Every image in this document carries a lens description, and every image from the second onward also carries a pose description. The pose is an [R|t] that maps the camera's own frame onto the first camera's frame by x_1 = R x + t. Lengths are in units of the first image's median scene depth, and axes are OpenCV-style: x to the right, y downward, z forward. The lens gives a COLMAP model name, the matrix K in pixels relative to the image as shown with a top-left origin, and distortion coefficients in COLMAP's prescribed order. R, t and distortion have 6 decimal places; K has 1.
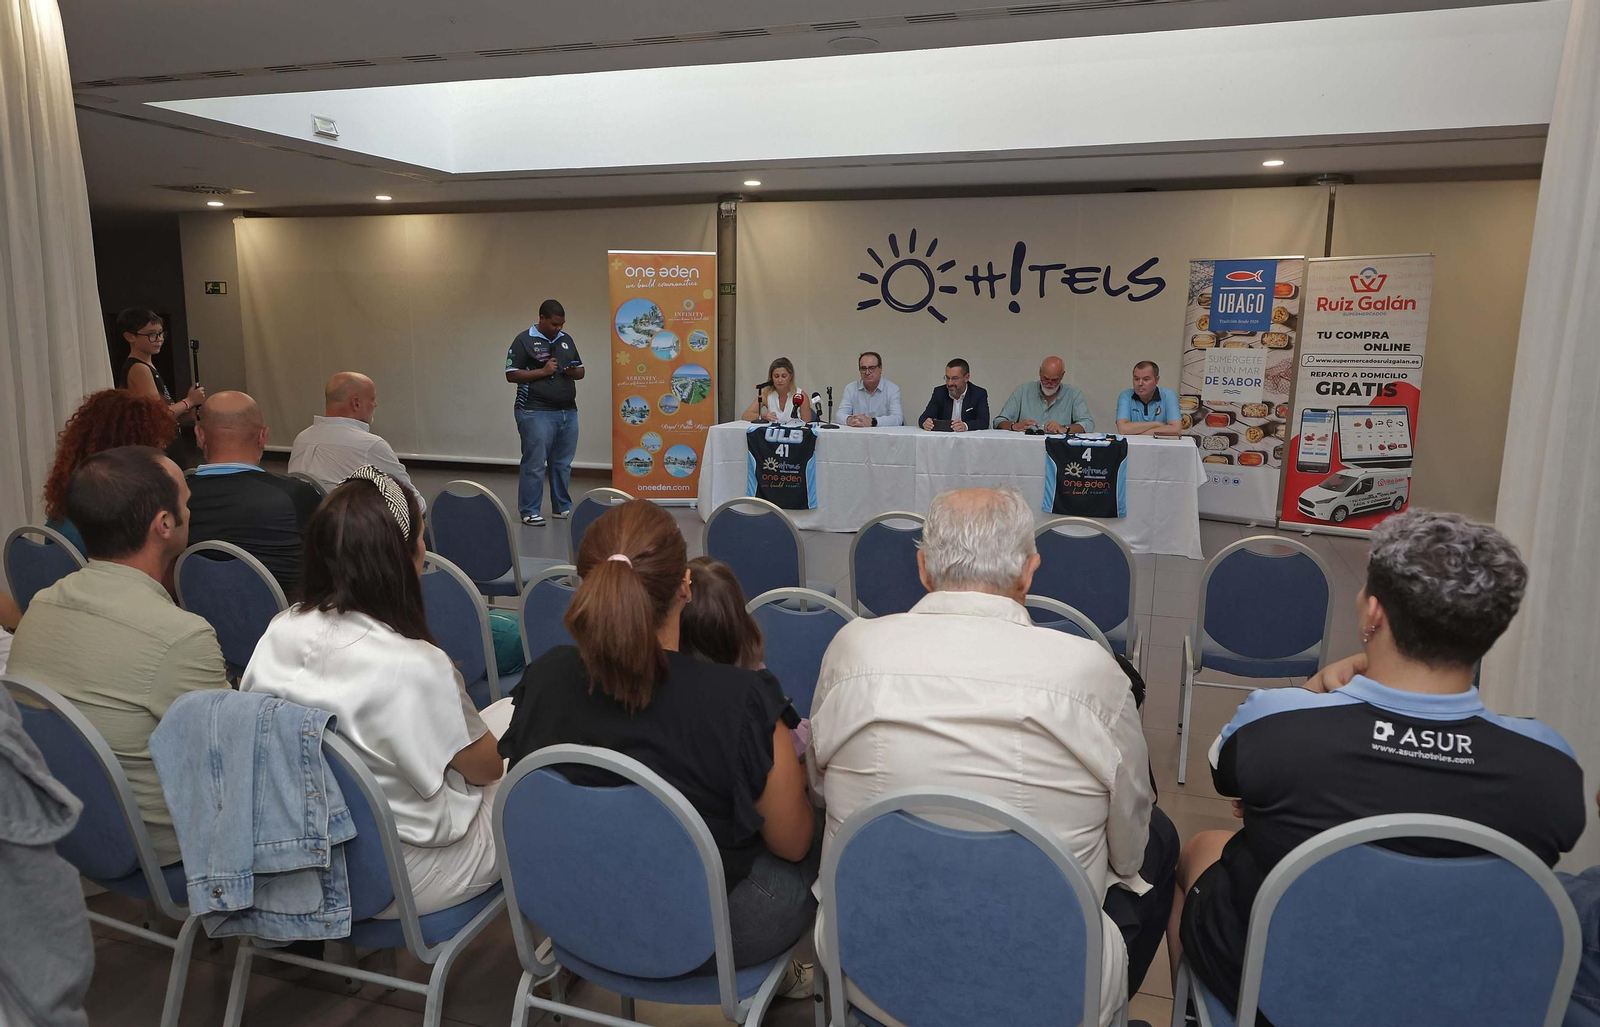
lens RADIAL K [[1064.6, 0, 800.0], [0, 1064.6, 513.5], [0, 0, 1]] dist [0.001170, 0.000434]
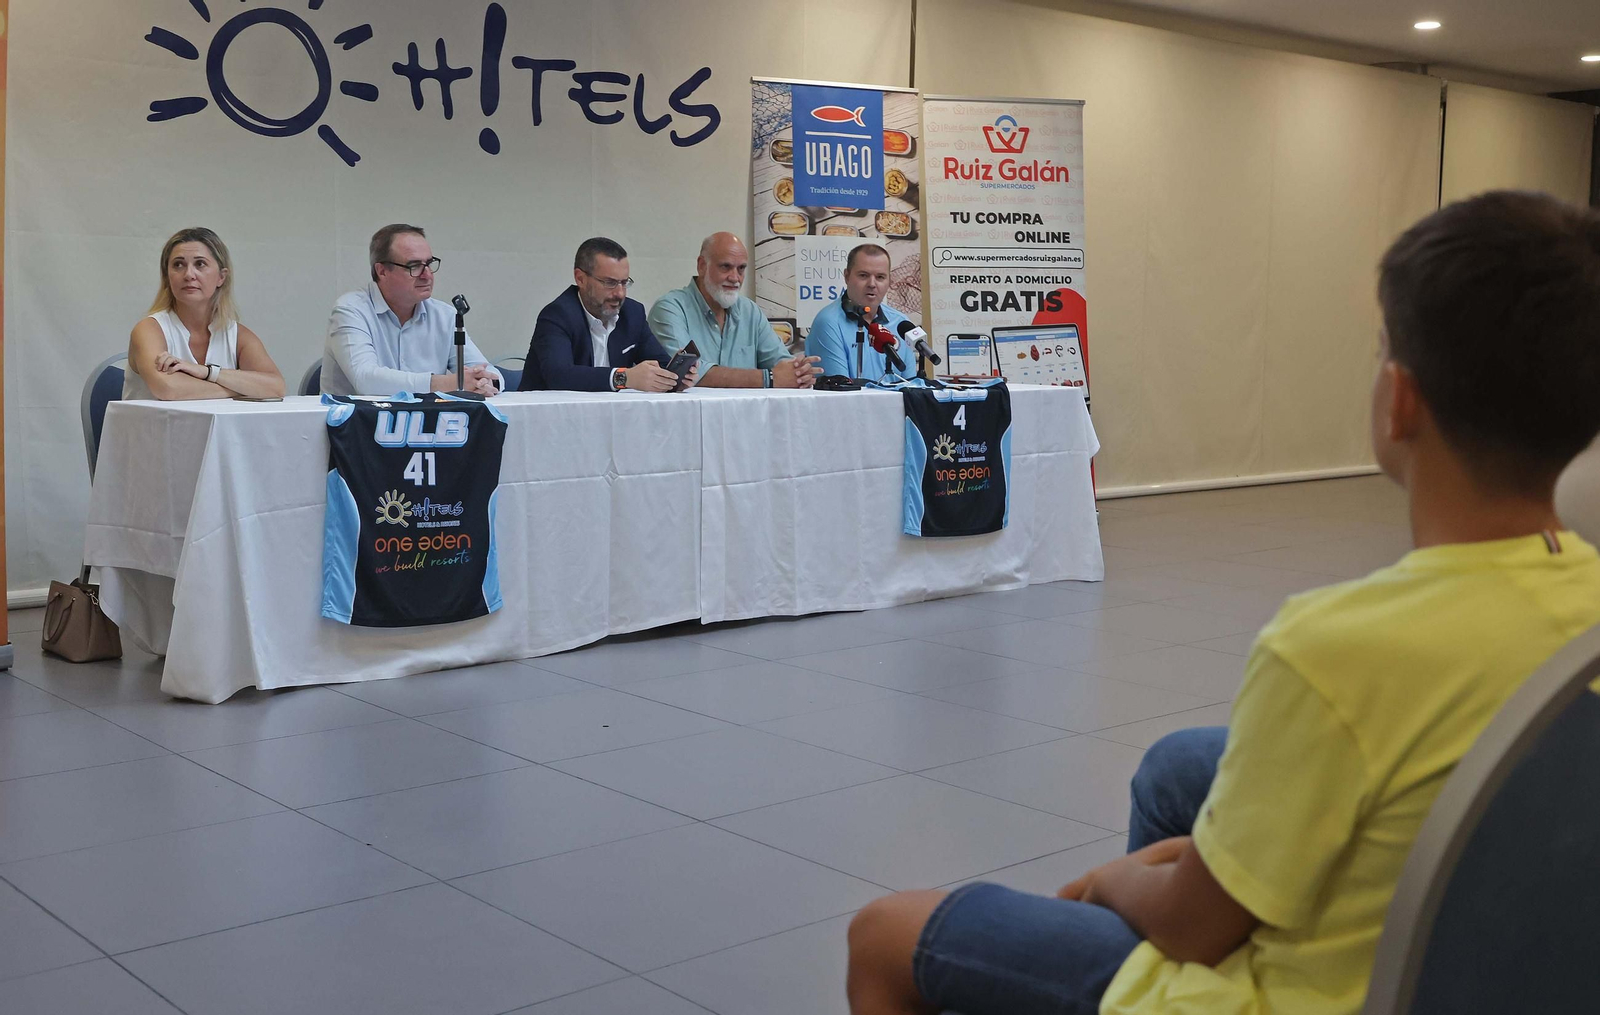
lens RADIAL K [[1779.8, 0, 800.0], [0, 1779.8, 507.5], [0, 0, 1]] dist [0.019440, -0.005440]
pose [[0.497367, -0.101634, 0.861566, -0.466371], [0.137283, 0.989821, 0.037512, -0.048453], [-0.856609, 0.099622, 0.506257, 0.546705]]
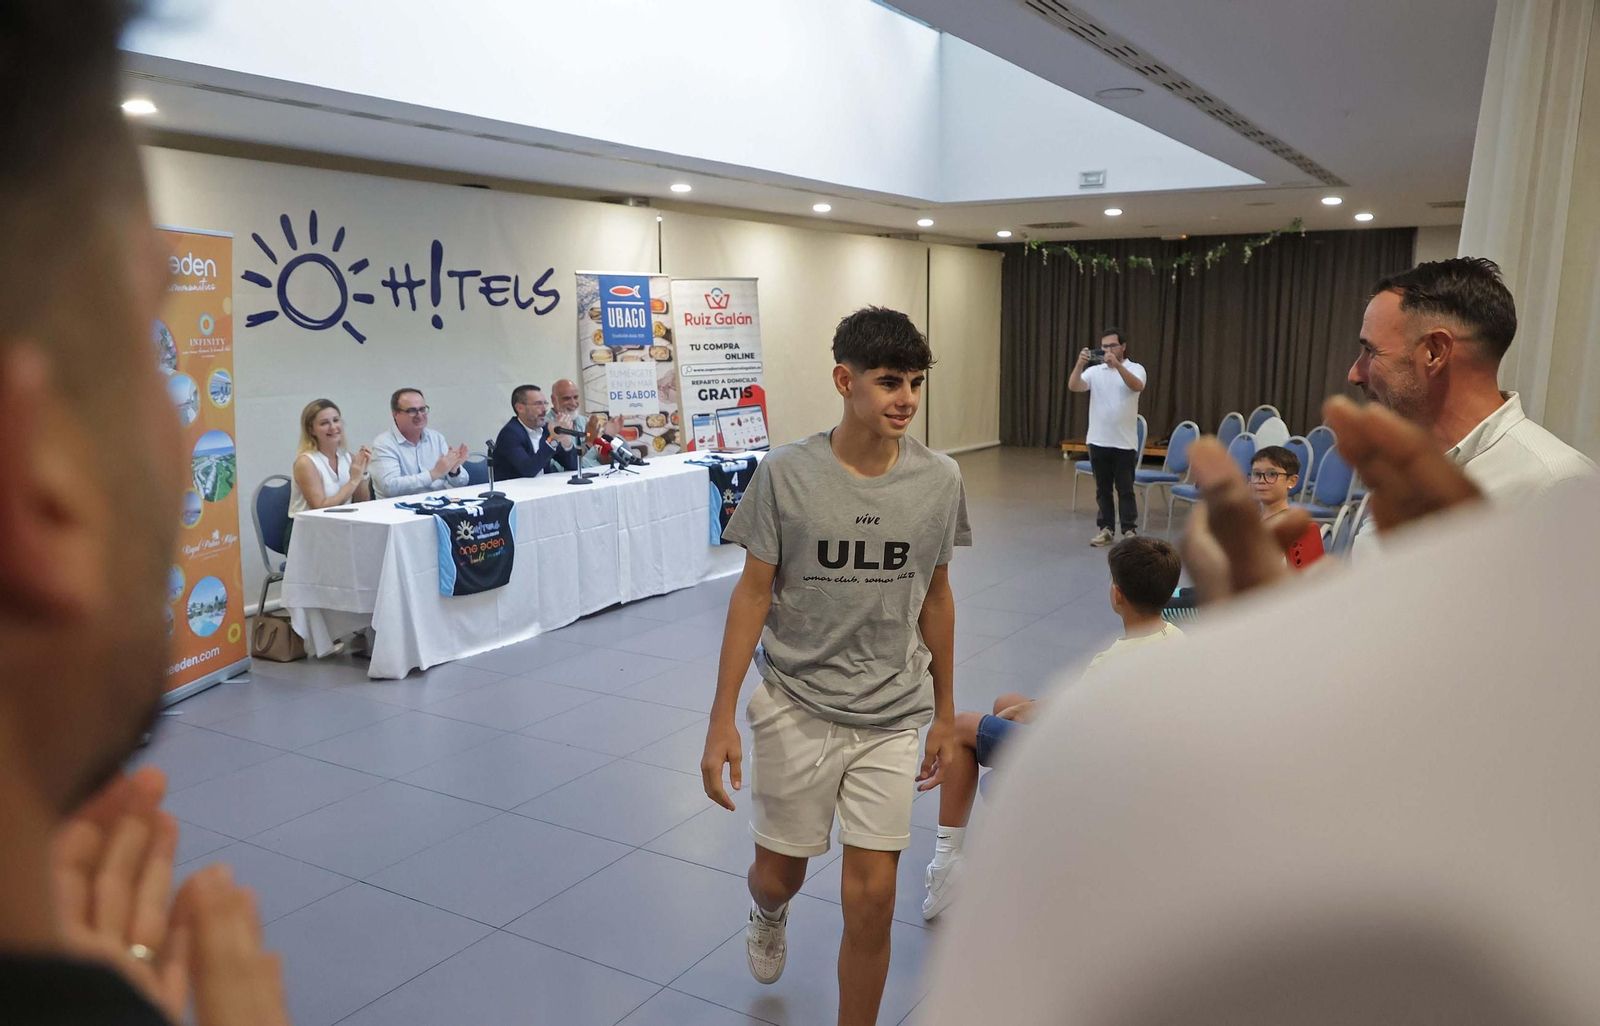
lens RADIAL K [[1183.8, 0, 831.7], [0, 1183.8, 516.8], [0, 0, 1]] dist [0.007977, 0.003838]
pose [[0.216320, -0.167571, 0.961835, -0.667115], [0.171445, 0.976372, 0.131545, -0.128863], [-0.961151, 0.136446, 0.239938, 0.574459]]
